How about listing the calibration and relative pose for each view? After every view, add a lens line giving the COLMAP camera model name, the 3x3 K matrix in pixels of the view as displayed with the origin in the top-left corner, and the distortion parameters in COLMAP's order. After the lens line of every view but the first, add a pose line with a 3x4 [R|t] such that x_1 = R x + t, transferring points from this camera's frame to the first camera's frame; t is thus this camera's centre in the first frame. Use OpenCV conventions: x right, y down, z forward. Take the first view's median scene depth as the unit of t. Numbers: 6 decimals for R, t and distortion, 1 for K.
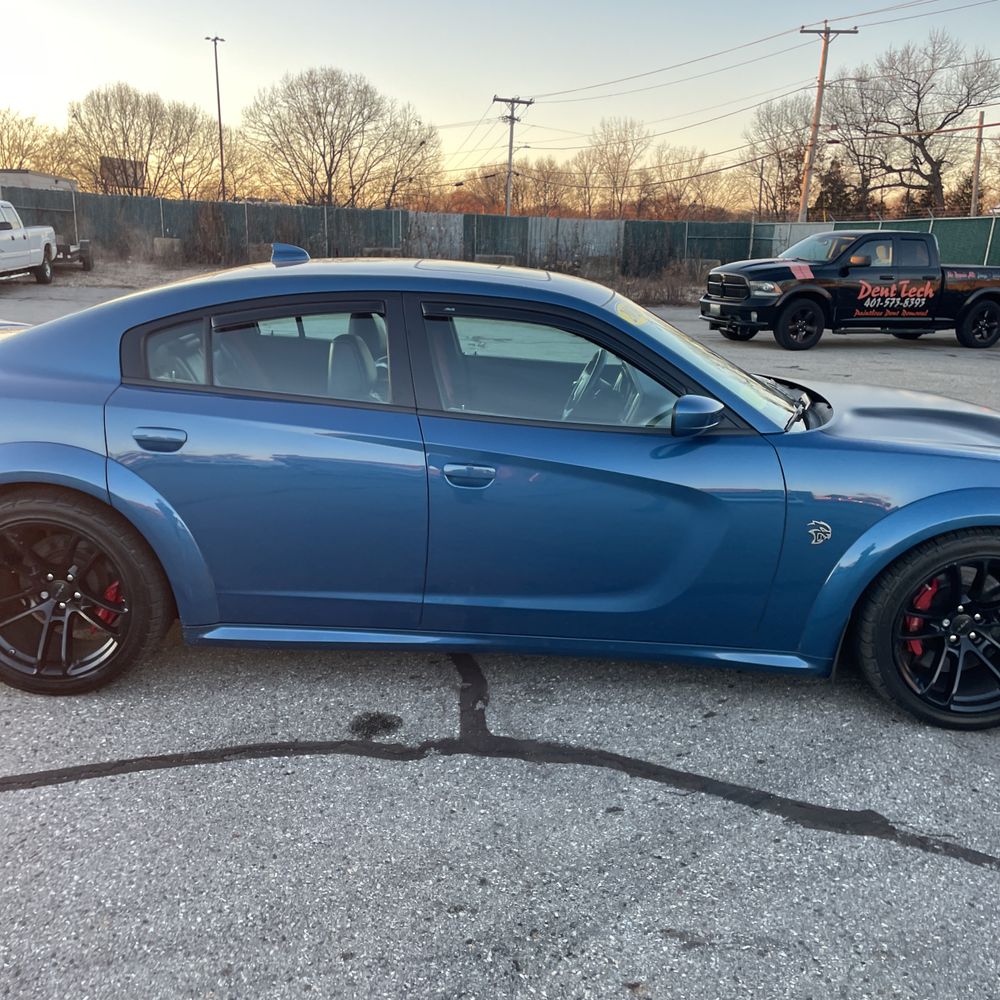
lens RADIAL K [[995.9, 0, 498.4], [0, 995.9, 490.8], [0, 0, 1]] dist [0.092530, -0.112671]
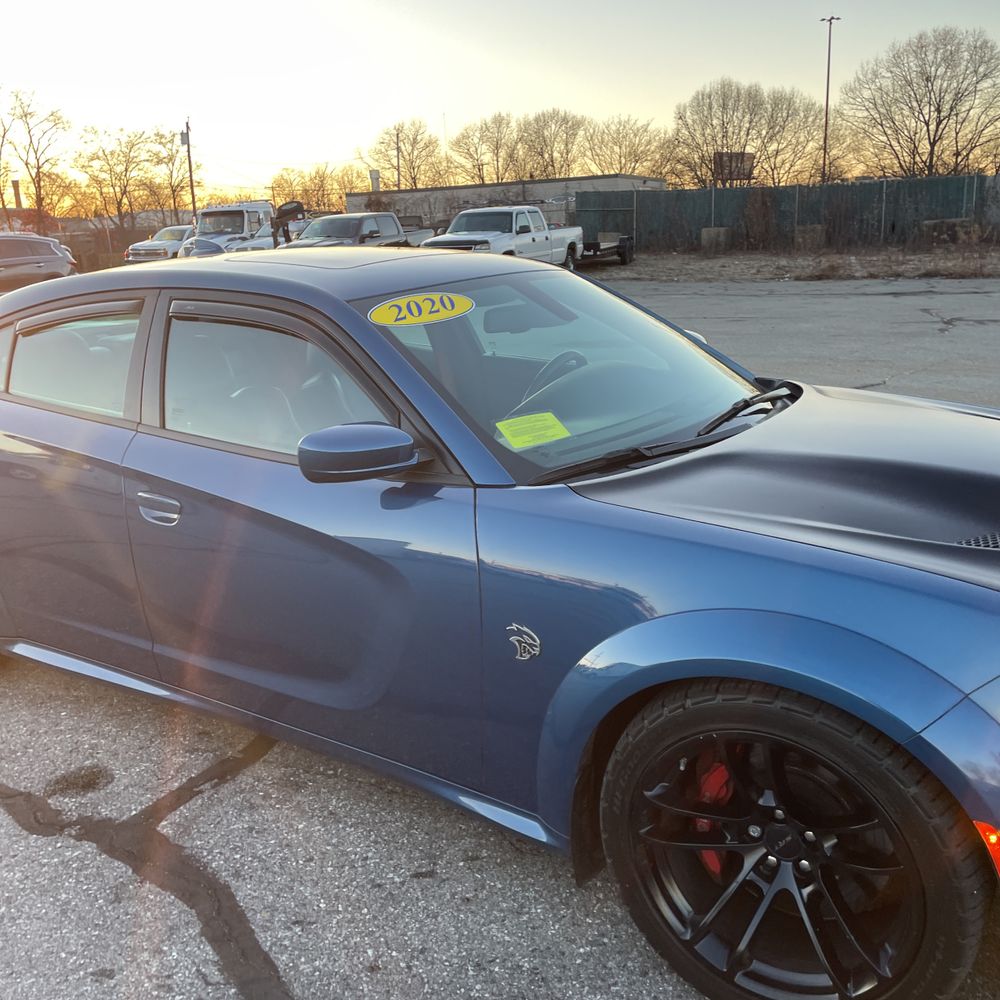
lens RADIAL K [[1002.4, 0, 487.7], [0, 1002.4, 479.6], [0, 0, 1]] dist [0.079448, -0.104699]
pose [[0.838278, 0.070986, -0.540602, 0.071080], [-0.070219, 0.997287, 0.022069, -0.008407], [0.540702, 0.019461, 0.840989, 0.048793]]
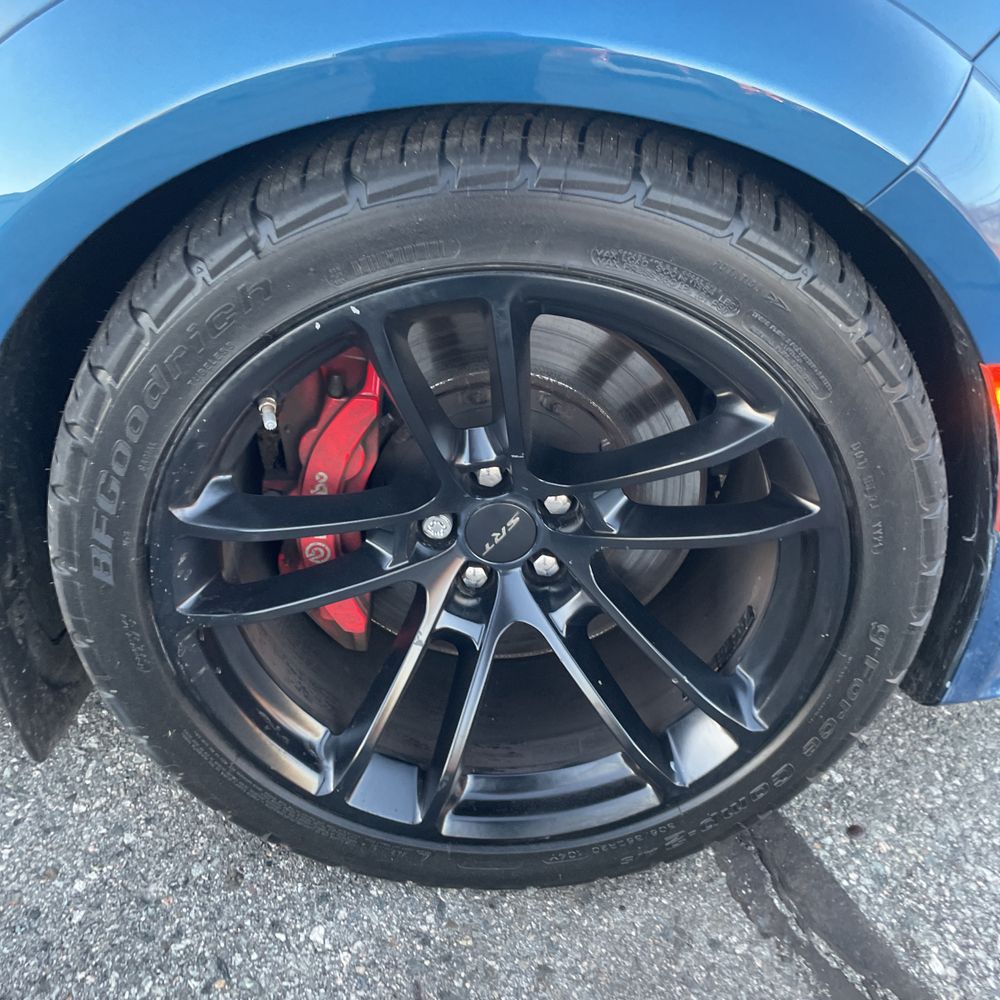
lens RADIAL K [[987.3, 0, 504.6], [0, 987.3, 486.0], [0, 0, 1]] dist [0.087922, -0.112509]
pose [[0.999424, -0.021460, 0.026276, 0.052420], [0.012649, 0.954375, 0.298344, 0.005273], [-0.031480, -0.297840, 0.954097, 0.087881]]
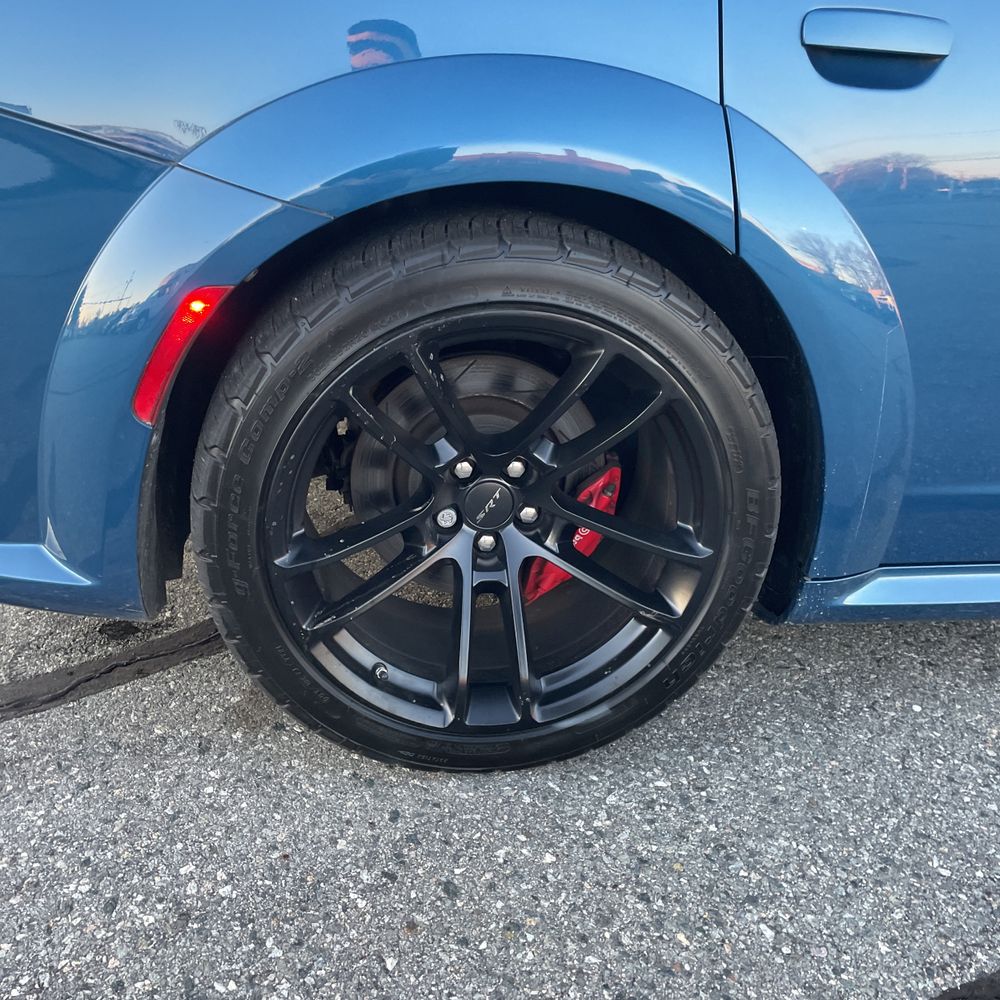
lens RADIAL K [[987.3, 0, 504.6], [0, 987.3, 486.0], [0, 0, 1]] dist [0.087922, -0.112509]
pose [[0.987912, -0.042815, 0.148985, -0.055874], [0.021033, 0.989235, 0.144813, 0.004424], [-0.153581, -0.139929, 0.978178, 0.073806]]
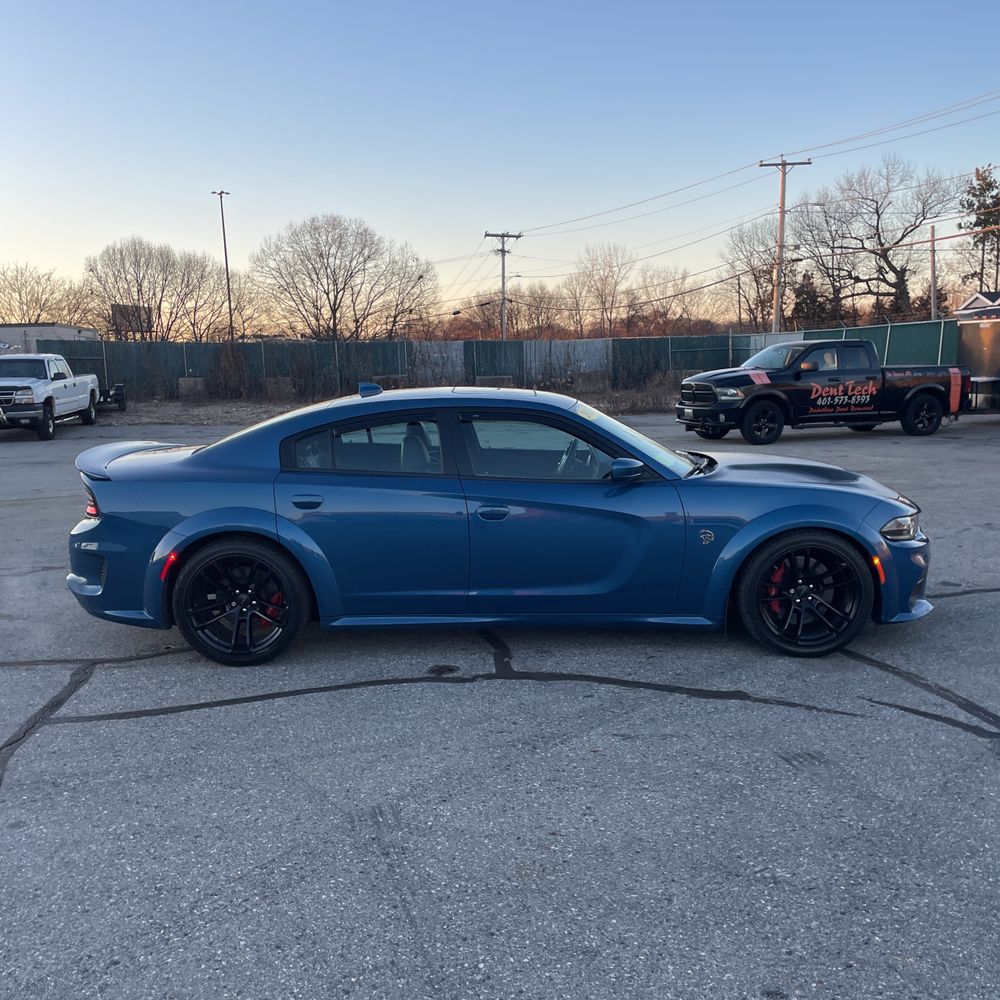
lens RADIAL K [[987.3, 0, 504.6], [0, 987.3, 486.0], [0, 0, 1]] dist [0.087922, -0.112509]
pose [[0.998585, -0.053143, 0.002143, -0.001220], [0.053019, 0.991438, -0.119329, 0.014927], [0.004217, 0.119274, 0.992852, -0.069271]]
